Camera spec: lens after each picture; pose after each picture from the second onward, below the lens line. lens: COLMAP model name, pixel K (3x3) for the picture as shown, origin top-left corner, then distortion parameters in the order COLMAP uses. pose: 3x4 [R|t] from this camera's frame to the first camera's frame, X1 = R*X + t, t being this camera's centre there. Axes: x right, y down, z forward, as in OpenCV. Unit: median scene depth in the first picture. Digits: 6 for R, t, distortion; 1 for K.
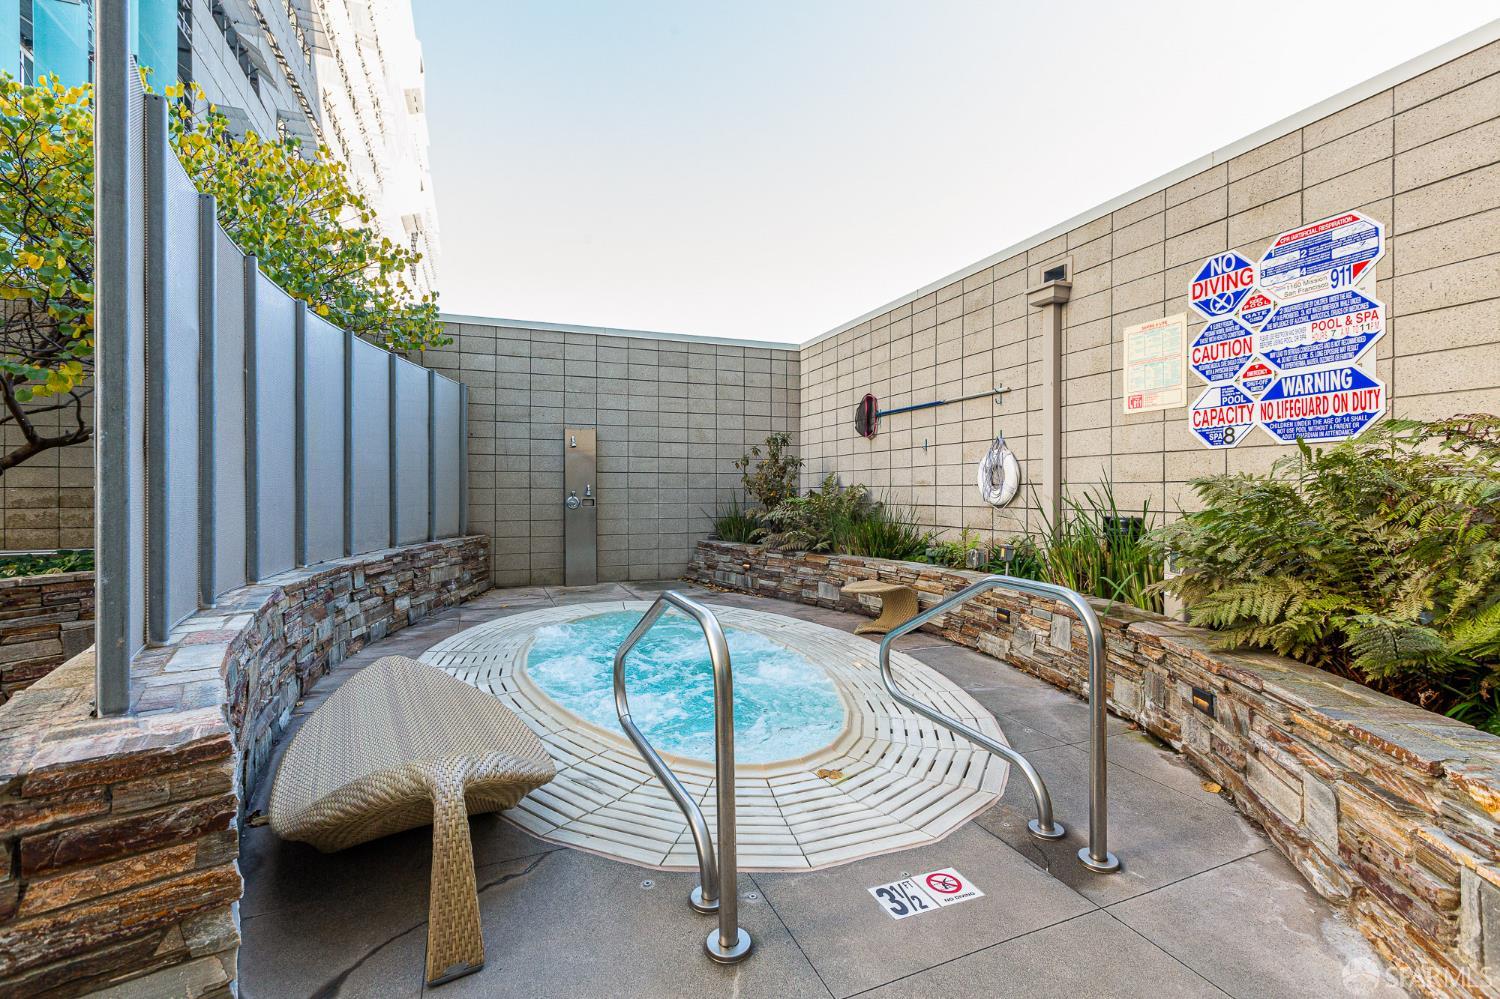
lens RADIAL K [[676.3, 0, 747.6], [0, 676.3, 495.5], [0, 0, 1]] dist [0.003370, 0.000186]
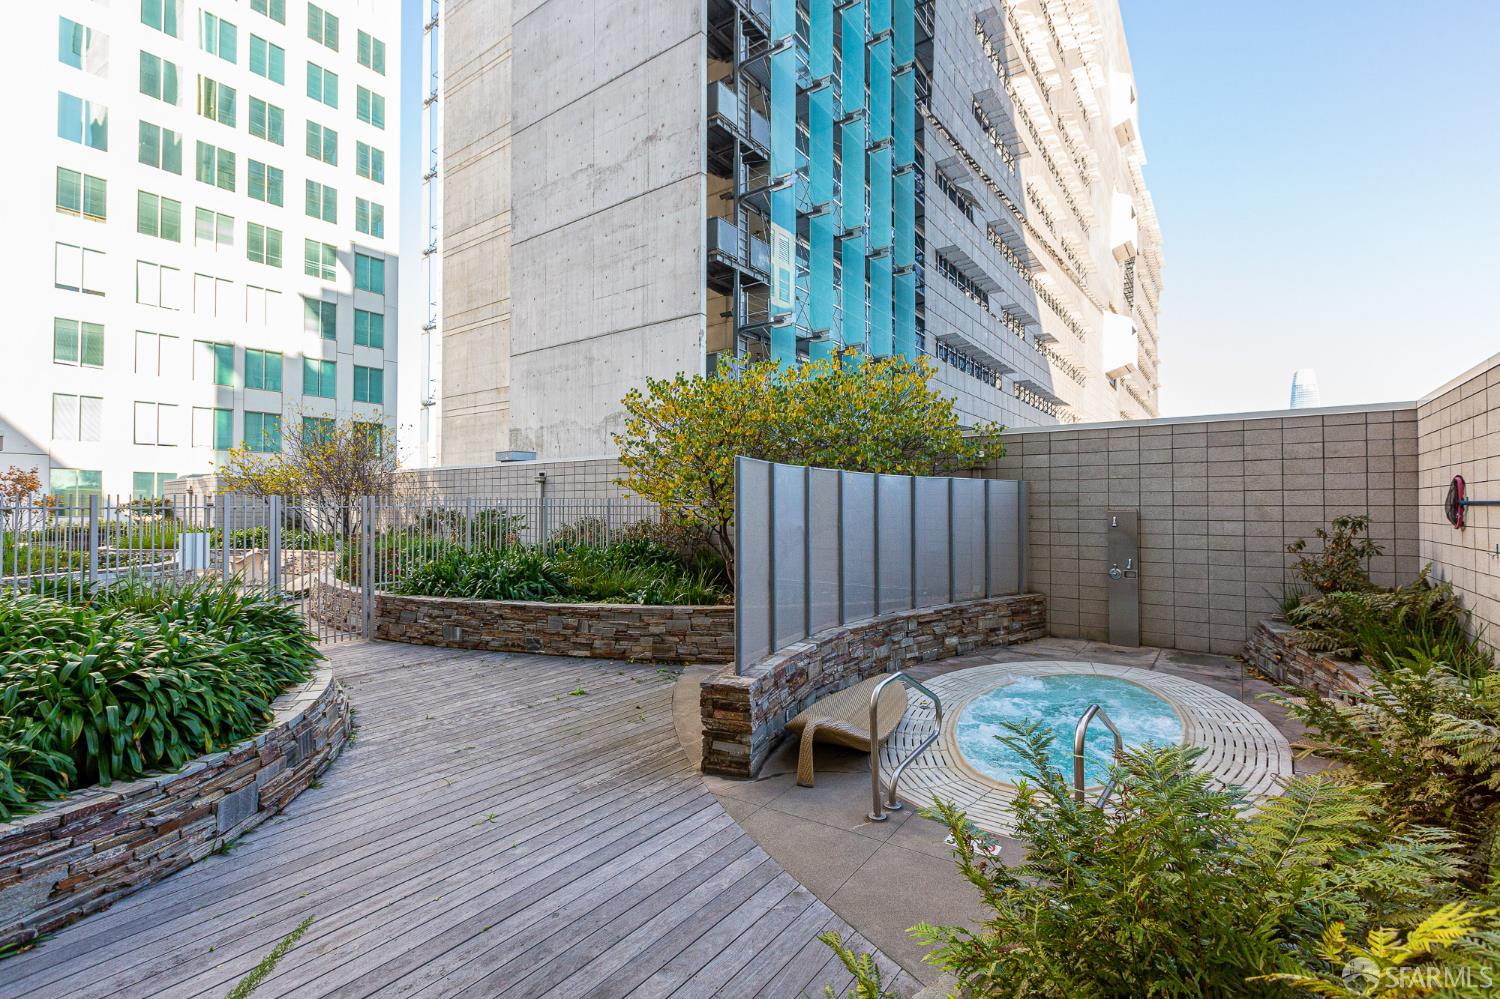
lens RADIAL K [[676.3, 0, 748.0], [0, 676.3, 499.5], [0, 0, 1]] dist [0.003370, 0.000186]
pose [[0.536000, -0.005022, -0.844203, 0.407711], [-0.003267, 0.999962, -0.008022, -0.111035], [0.844212, 0.007058, 0.535963, -0.171257]]
